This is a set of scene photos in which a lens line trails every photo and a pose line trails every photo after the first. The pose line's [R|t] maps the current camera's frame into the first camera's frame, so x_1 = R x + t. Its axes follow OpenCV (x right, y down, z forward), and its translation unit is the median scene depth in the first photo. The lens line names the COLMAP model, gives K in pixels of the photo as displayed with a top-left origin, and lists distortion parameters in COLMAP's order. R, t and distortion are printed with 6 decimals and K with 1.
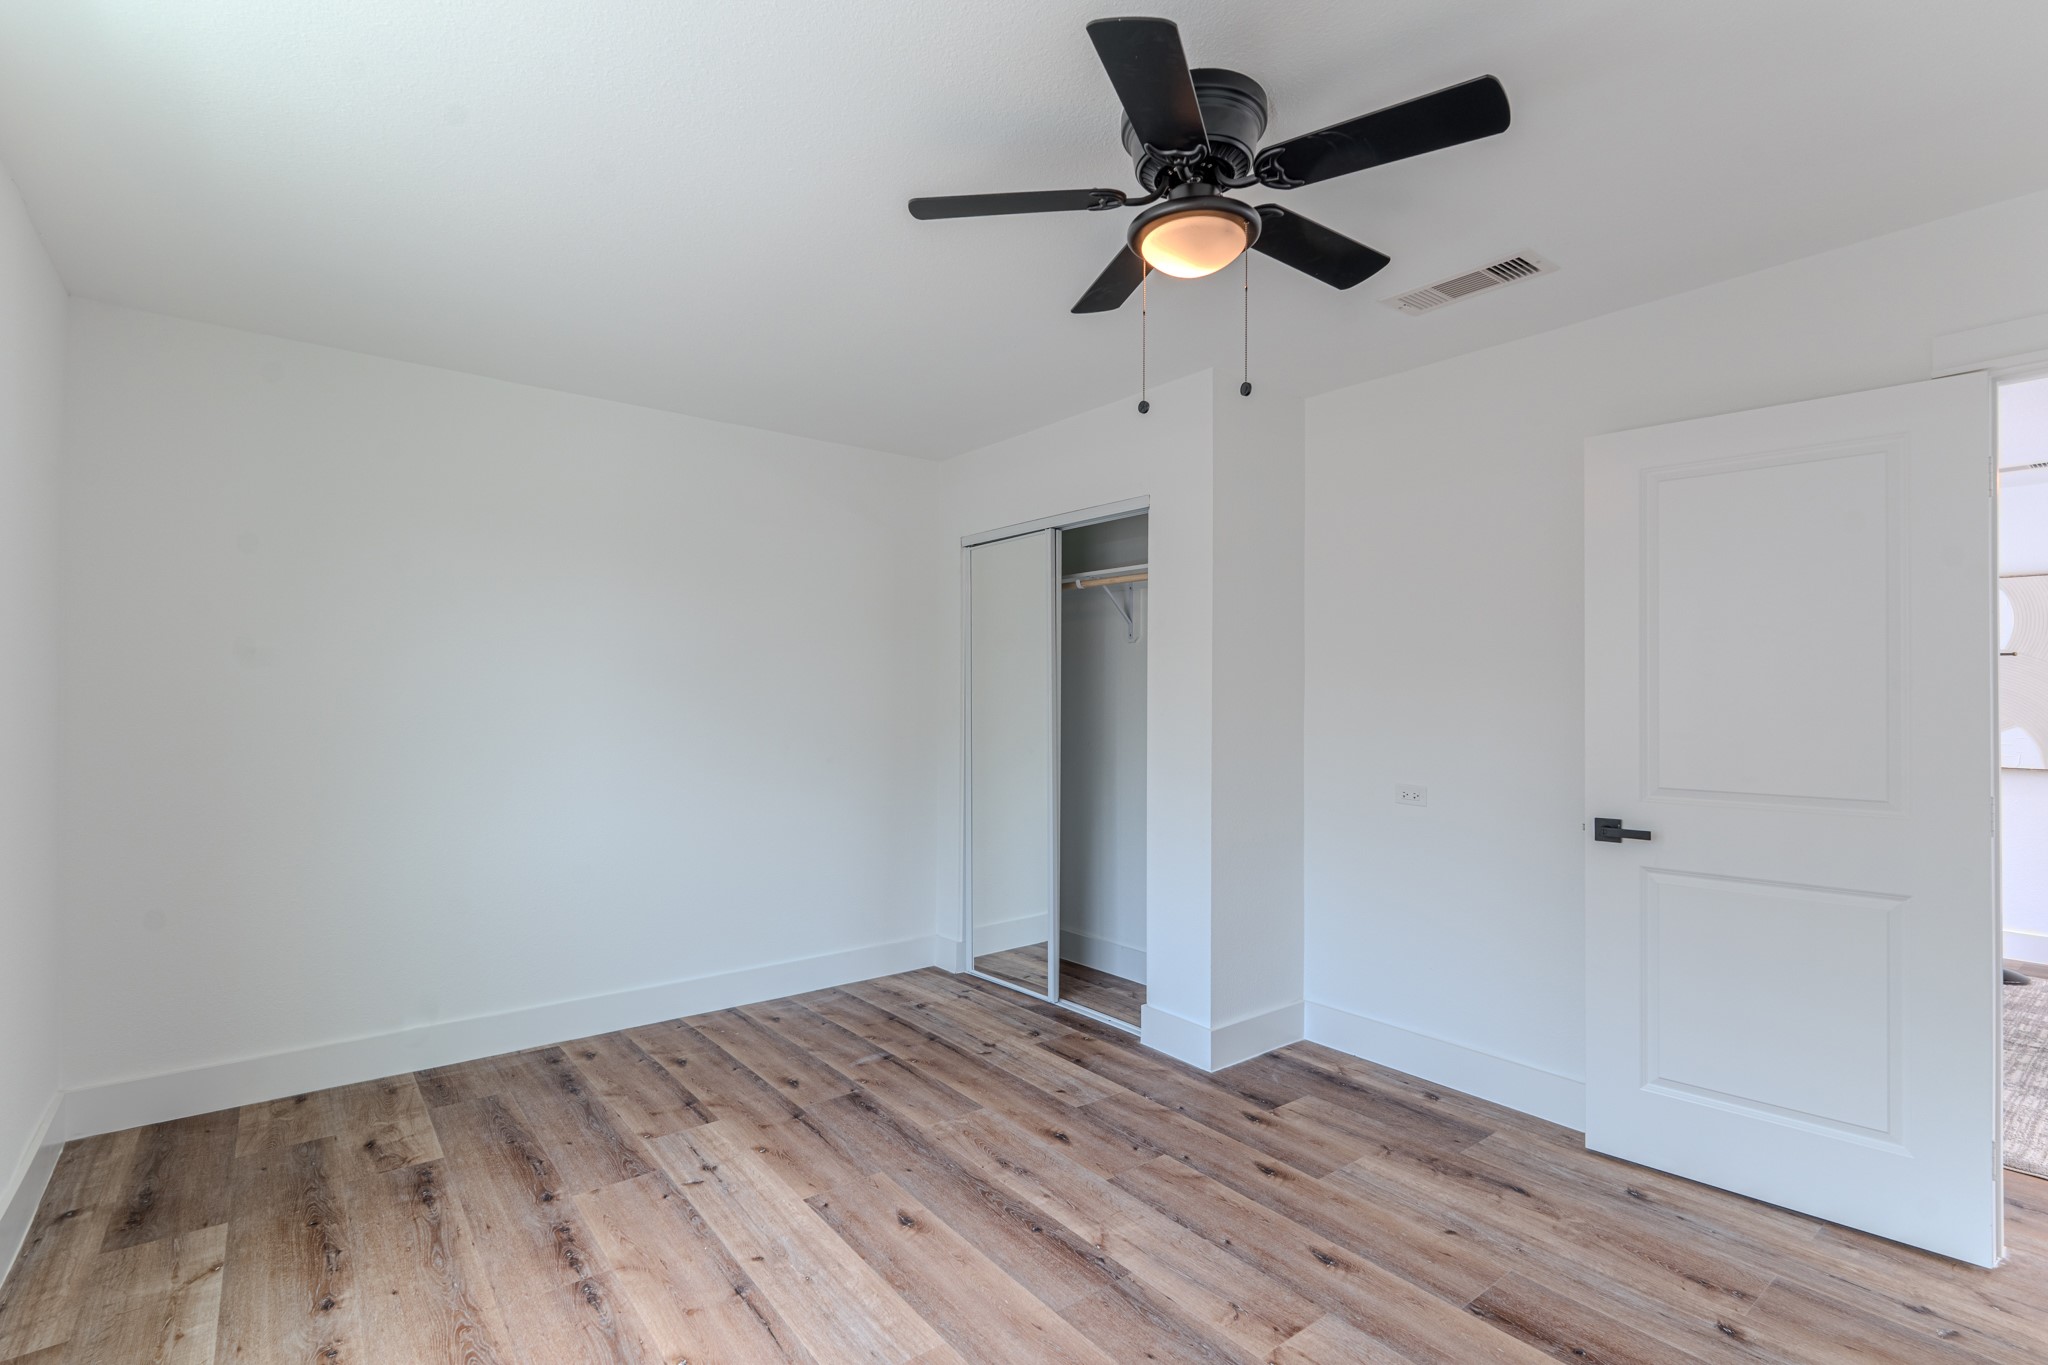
lens RADIAL K [[913.0, 0, 1028.4], [0, 913.0, 693.4], [0, 0, 1]] dist [-0.000772, -0.000102]
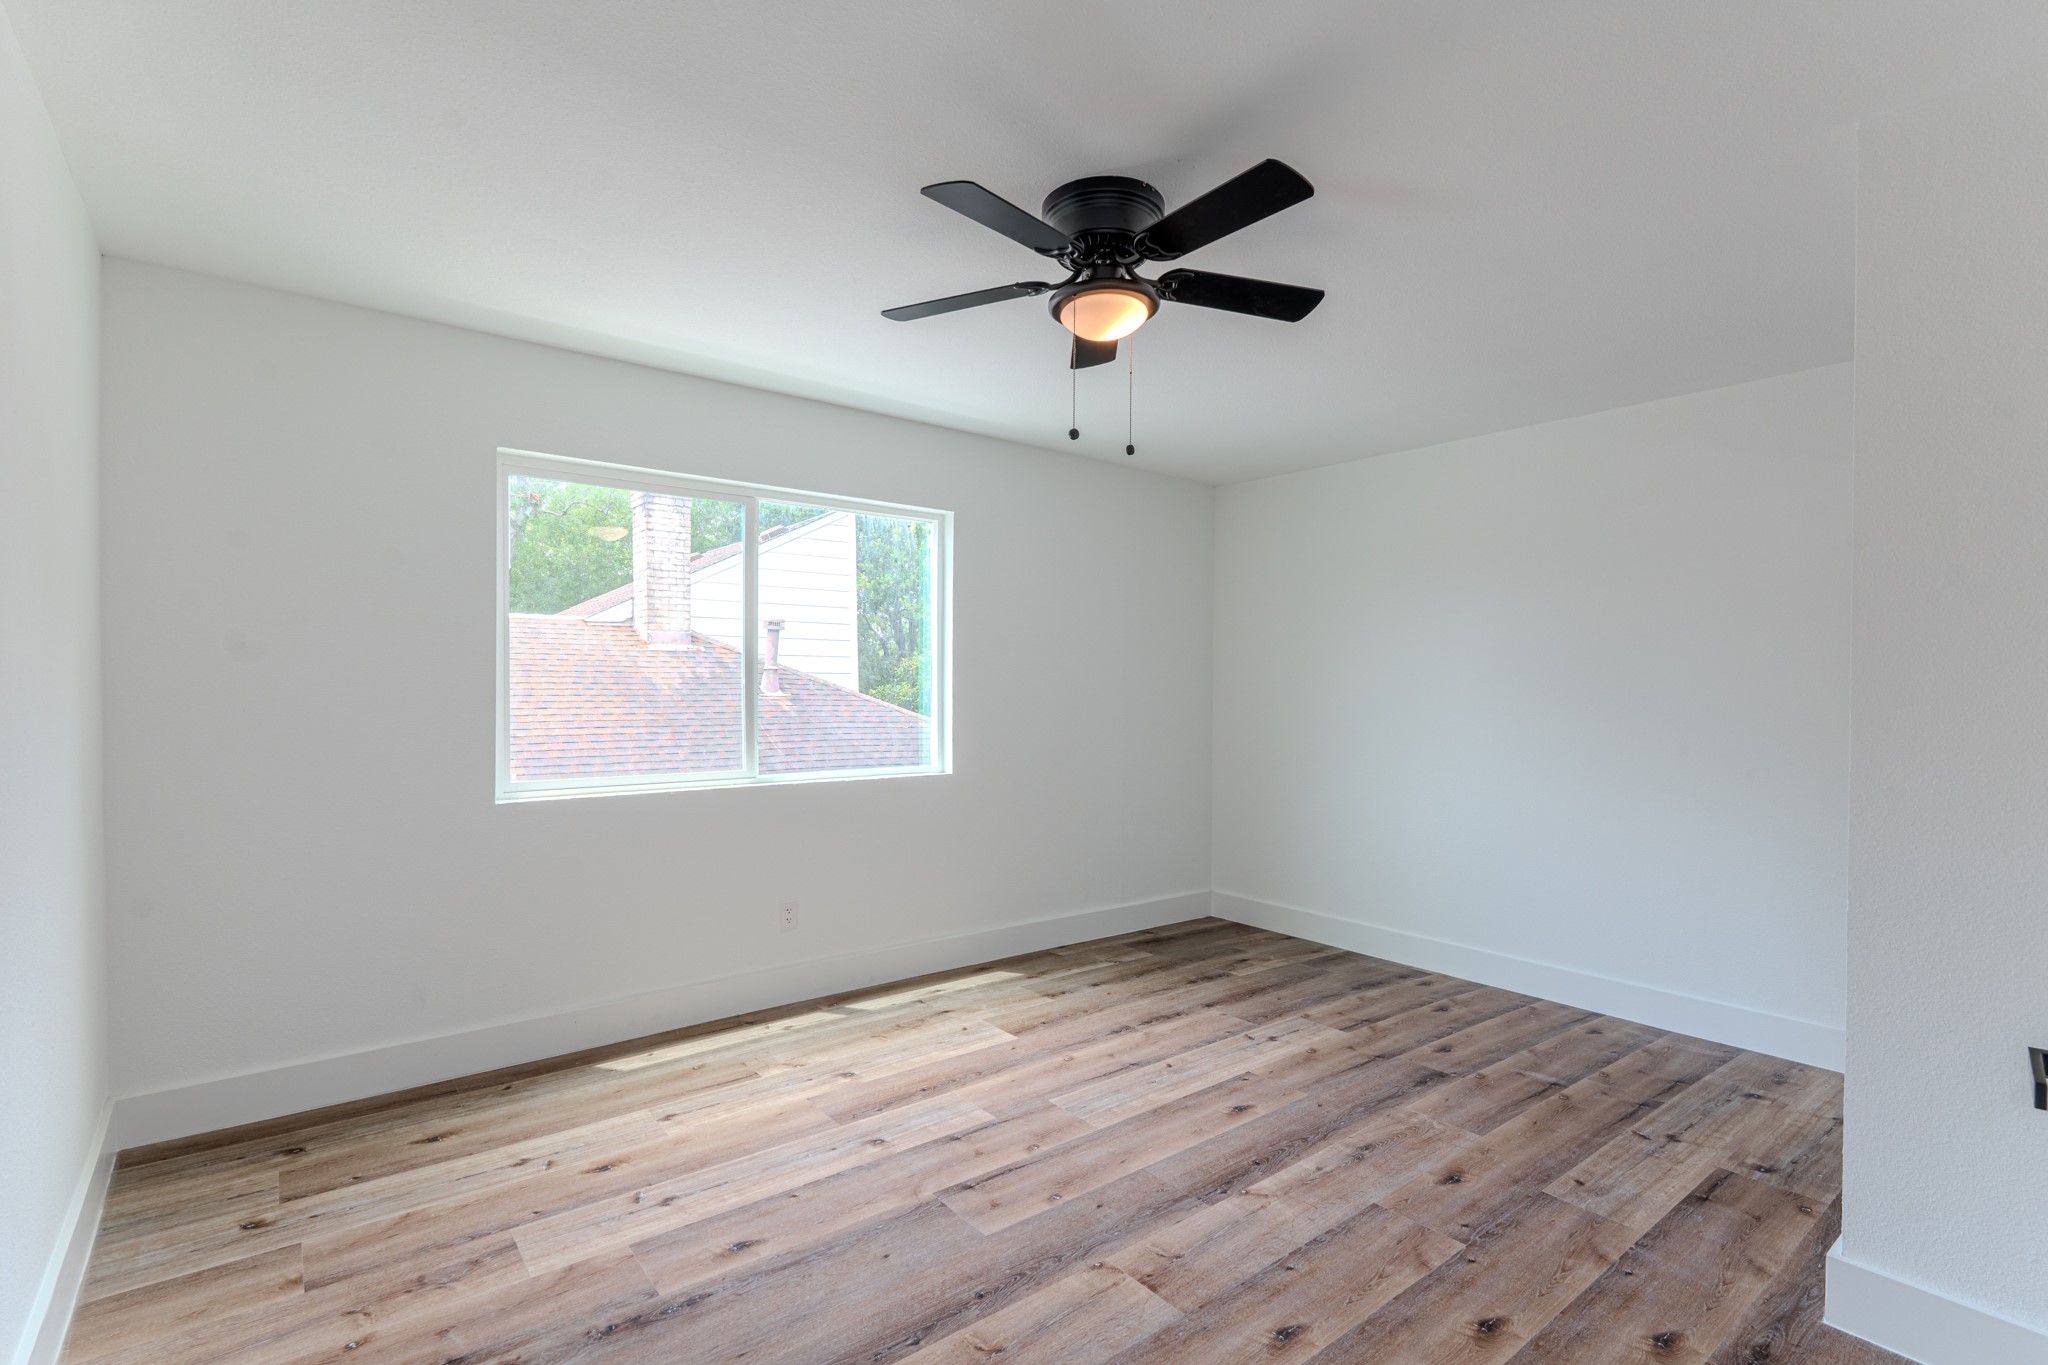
lens RADIAL K [[913.0, 0, 1025.3], [0, 913.0, 690.1], [0, 0, 1]] dist [-0.000772, -0.000102]
pose [[0.038657, -0.001683, -0.999251, 0.821793], [-0.001602, 0.999997, -0.001747, 0.018235], [0.999251, 0.001668, 0.038654, 0.512139]]
